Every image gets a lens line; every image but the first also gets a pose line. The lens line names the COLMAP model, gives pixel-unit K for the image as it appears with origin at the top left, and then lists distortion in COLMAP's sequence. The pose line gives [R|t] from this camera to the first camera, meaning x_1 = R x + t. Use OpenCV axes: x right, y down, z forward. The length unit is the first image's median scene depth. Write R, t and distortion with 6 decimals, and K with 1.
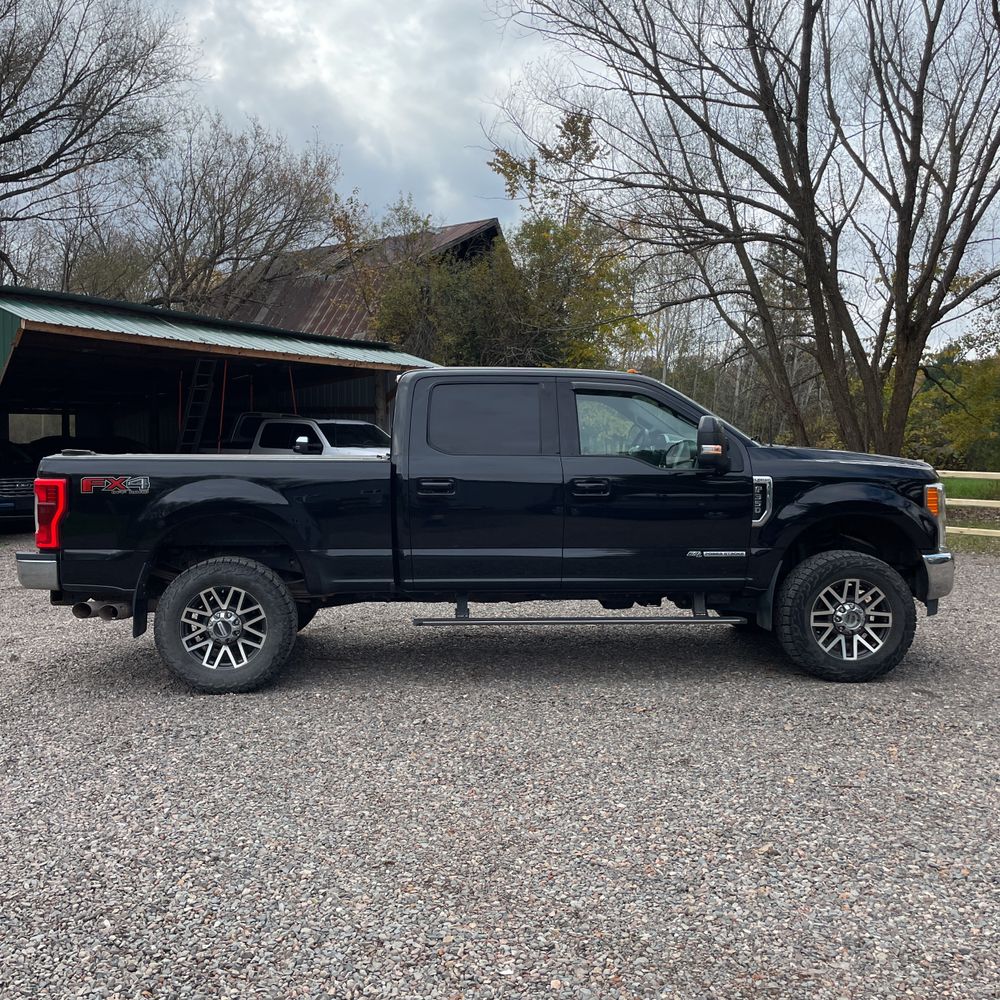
lens RADIAL K [[1021.8, 0, 504.9], [0, 1021.8, 504.7], [0, 0, 1]] dist [0.079081, -0.098377]
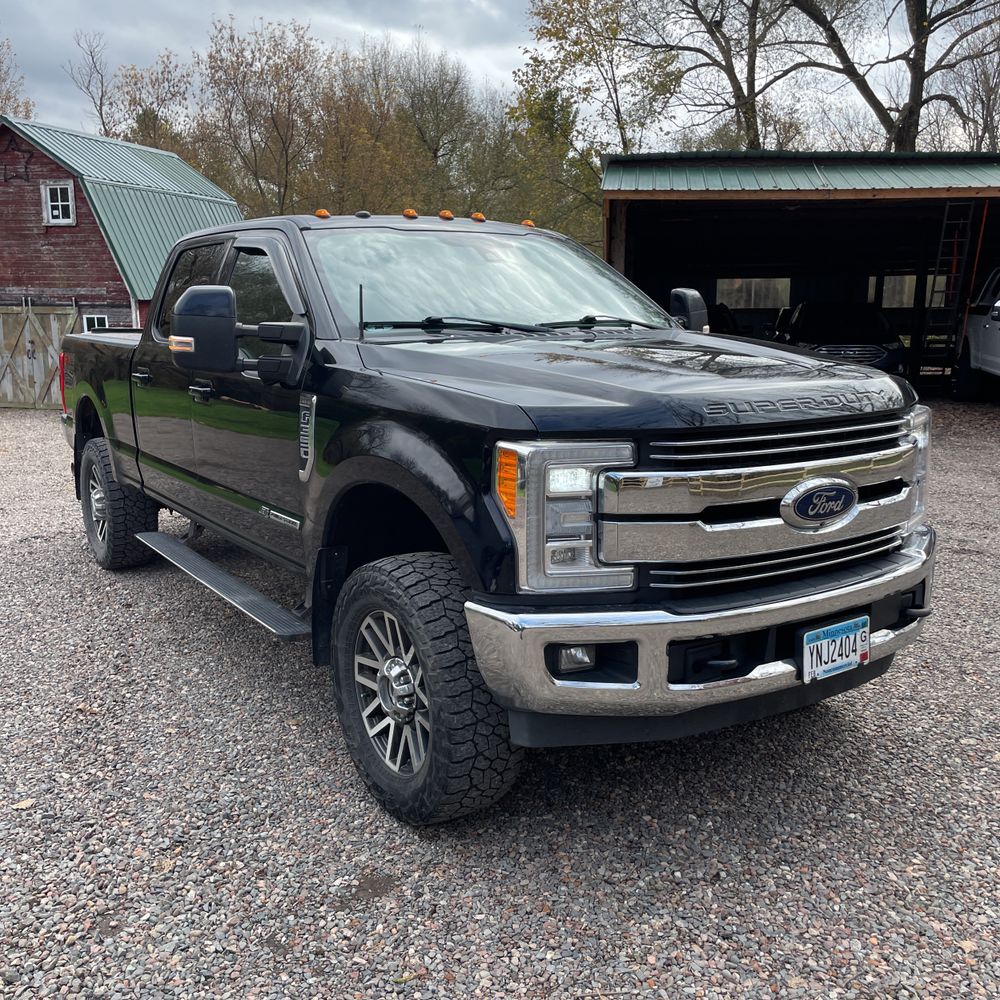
lens RADIAL K [[1046.1, 0, 500.0], [0, 1046.1, 500.0], [0, 0, 1]] dist [0.002222, -0.006778]
pose [[0.480029, 0.153115, -0.863787, 0.248619], [-0.040442, 0.987466, 0.152564, -0.019121], [0.876320, -0.038302, 0.480205, 0.254092]]
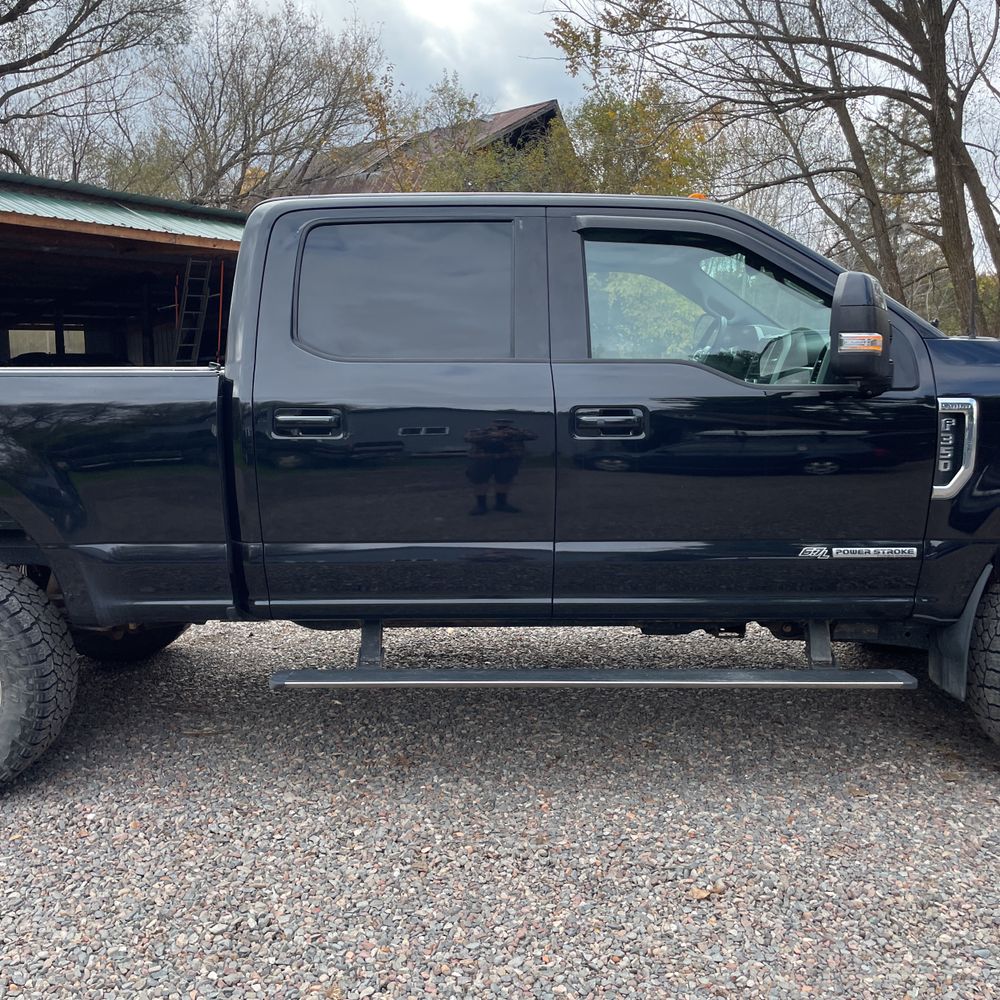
lens RADIAL K [[1013.5, 0, 496.9], [0, 1013.5, 513.3], [0, 0, 1]] dist [0.043872, -0.030735]
pose [[0.996638, 0.002588, -0.081890, 0.021302], [0.004588, 0.996170, 0.087322, -0.005038], [0.081802, -0.087404, 0.992809, 0.150583]]
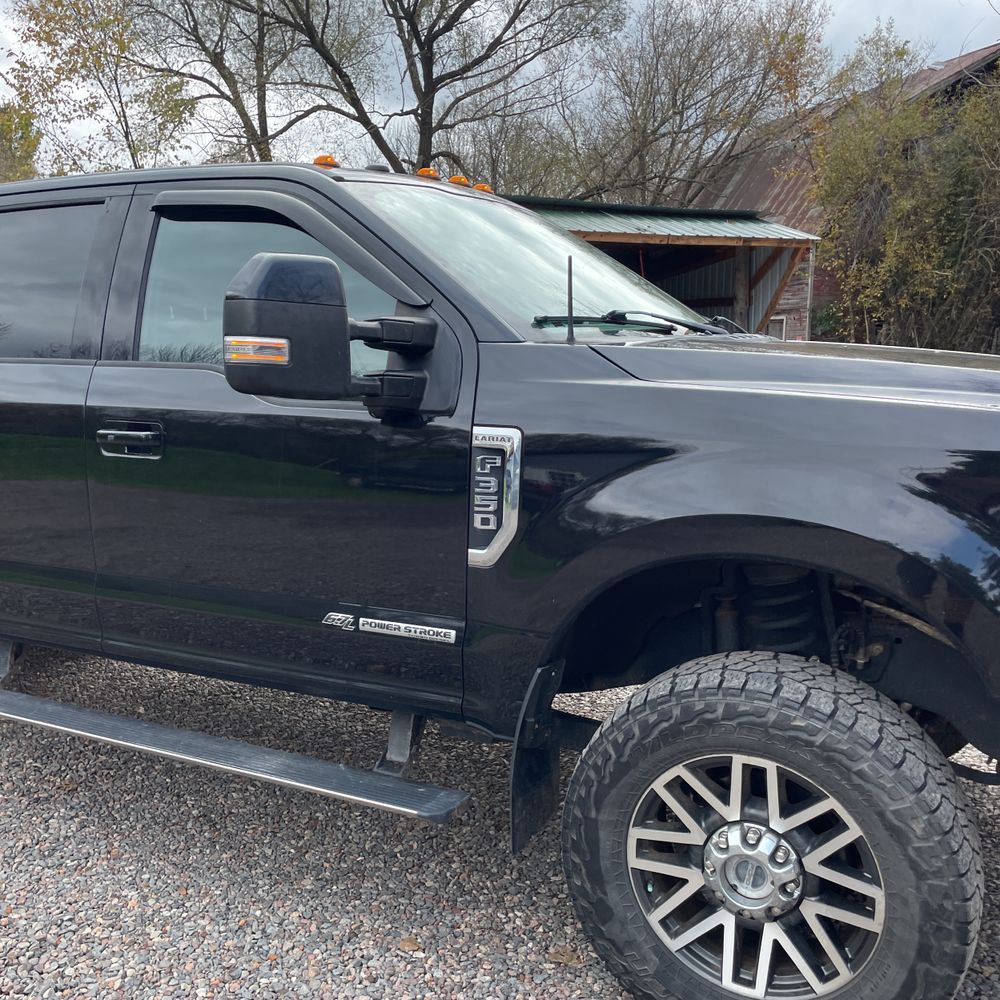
lens RADIAL K [[1021.8, 0, 504.9], [0, 1021.8, 504.7], [0, 0, 1]] dist [0.079081, -0.098377]
pose [[0.849697, 0.075005, -0.521909, 0.136427], [-0.026008, 0.994588, 0.100593, -0.011462], [0.526629, -0.071900, 0.847049, 0.218287]]
